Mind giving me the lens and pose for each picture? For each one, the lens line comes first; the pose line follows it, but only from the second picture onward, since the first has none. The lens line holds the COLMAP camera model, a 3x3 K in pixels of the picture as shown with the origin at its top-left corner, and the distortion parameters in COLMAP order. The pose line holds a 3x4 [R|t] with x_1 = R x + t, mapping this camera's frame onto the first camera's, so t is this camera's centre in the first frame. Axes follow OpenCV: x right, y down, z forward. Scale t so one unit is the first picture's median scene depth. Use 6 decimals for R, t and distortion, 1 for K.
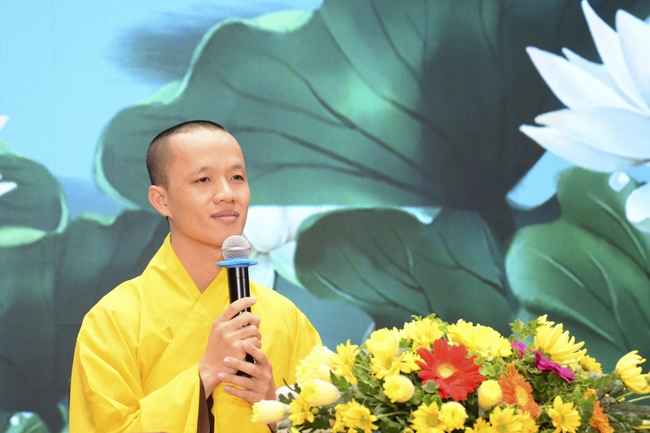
lens RADIAL K [[1783.3, 0, 325.3], [0, 1783.3, 217.5], [0, 0, 1]] dist [0.804326, 0.000000]
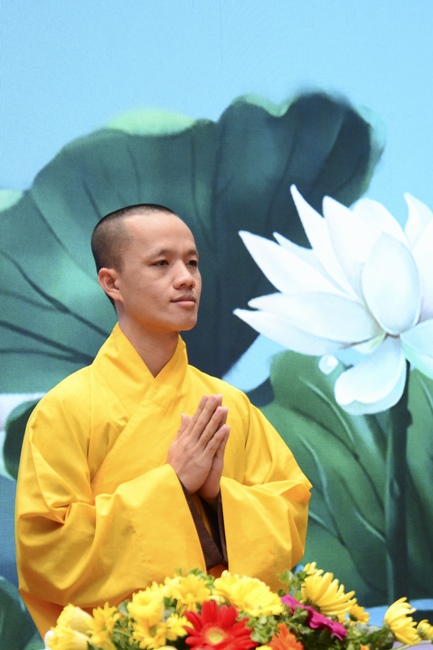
lens RADIAL K [[1646.0, 0, 217.9], [0, 1646.0, 323.4], [0, 0, 1]] dist [0.491411, 0.000000]
pose [[0.988683, -0.002996, 0.149991, -0.037251], [0.001708, 0.999961, 0.008719, -0.051480], [-0.150011, -0.008364, 0.988649, 0.104804]]
